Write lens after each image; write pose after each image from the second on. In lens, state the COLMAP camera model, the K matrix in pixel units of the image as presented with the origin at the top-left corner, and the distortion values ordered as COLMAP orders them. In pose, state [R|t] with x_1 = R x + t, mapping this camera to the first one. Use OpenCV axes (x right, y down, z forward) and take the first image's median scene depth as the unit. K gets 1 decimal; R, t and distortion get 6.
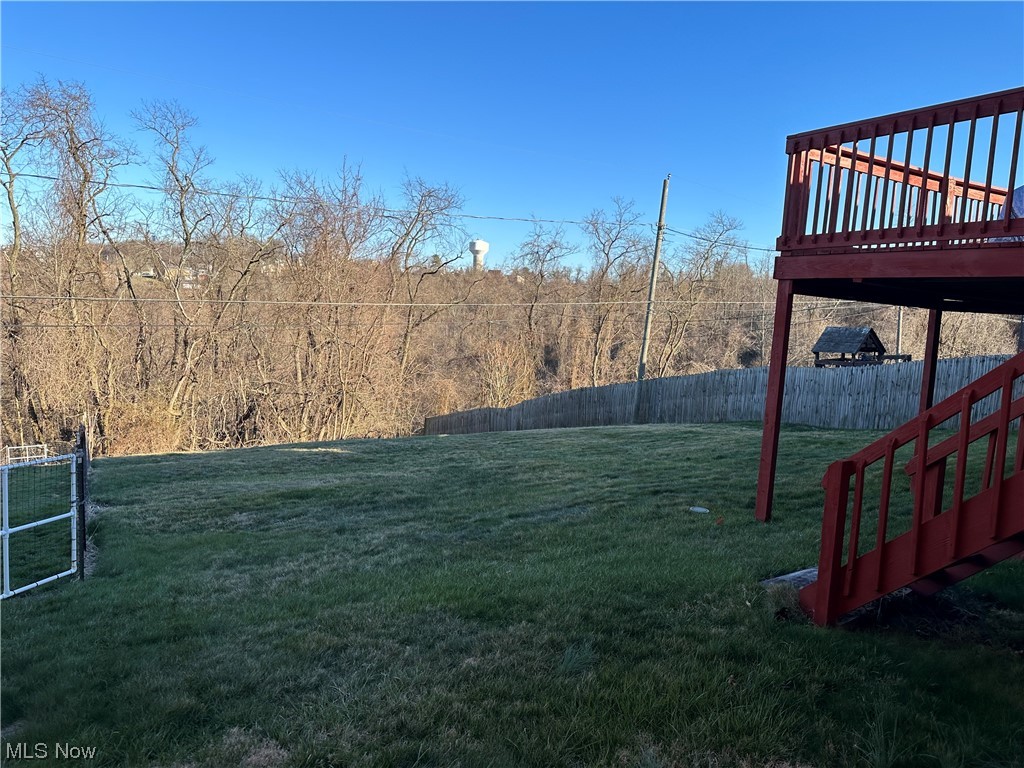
lens RADIAL K [[723.2, 0, 520.9], [0, 723.2, 376.3], [0, 0, 1]] dist [0.125016, -0.163824]
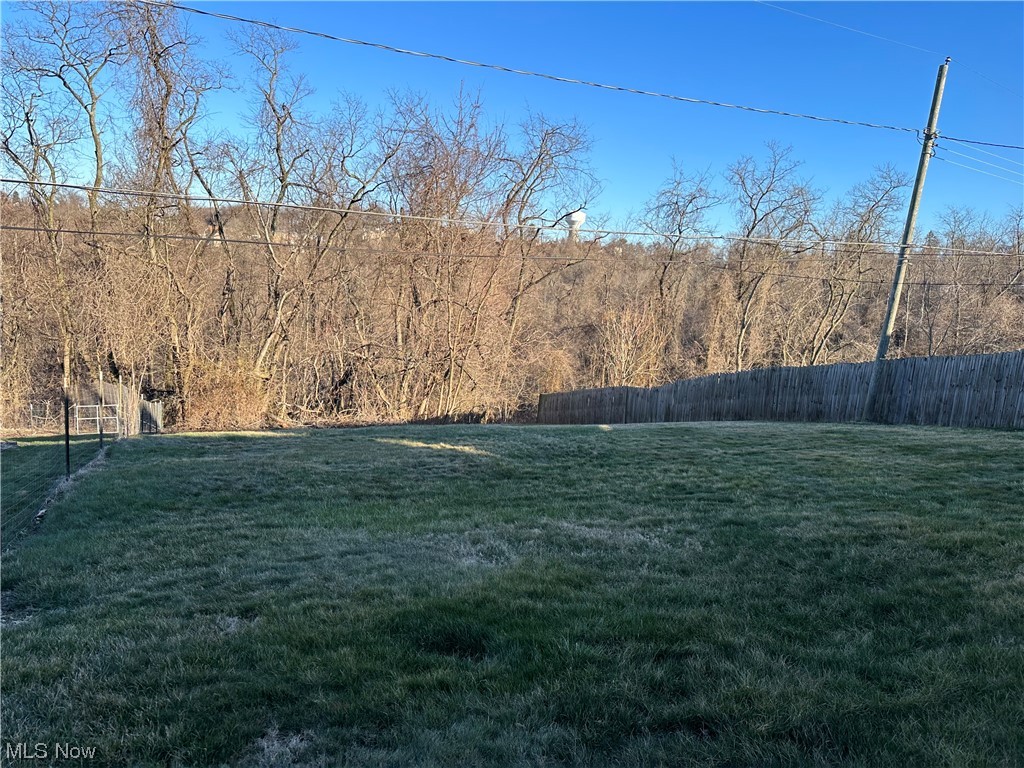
lens RADIAL K [[721.3, 0, 512.0], [0, 721.3, 384.0], [0, 0, 1]] dist [0.199004, -0.328457]
pose [[0.990196, 0.047316, -0.131426, -0.053695], [-0.041098, 0.997922, 0.049632, 0.004521], [0.133501, -0.043744, 0.990083, 0.151553]]
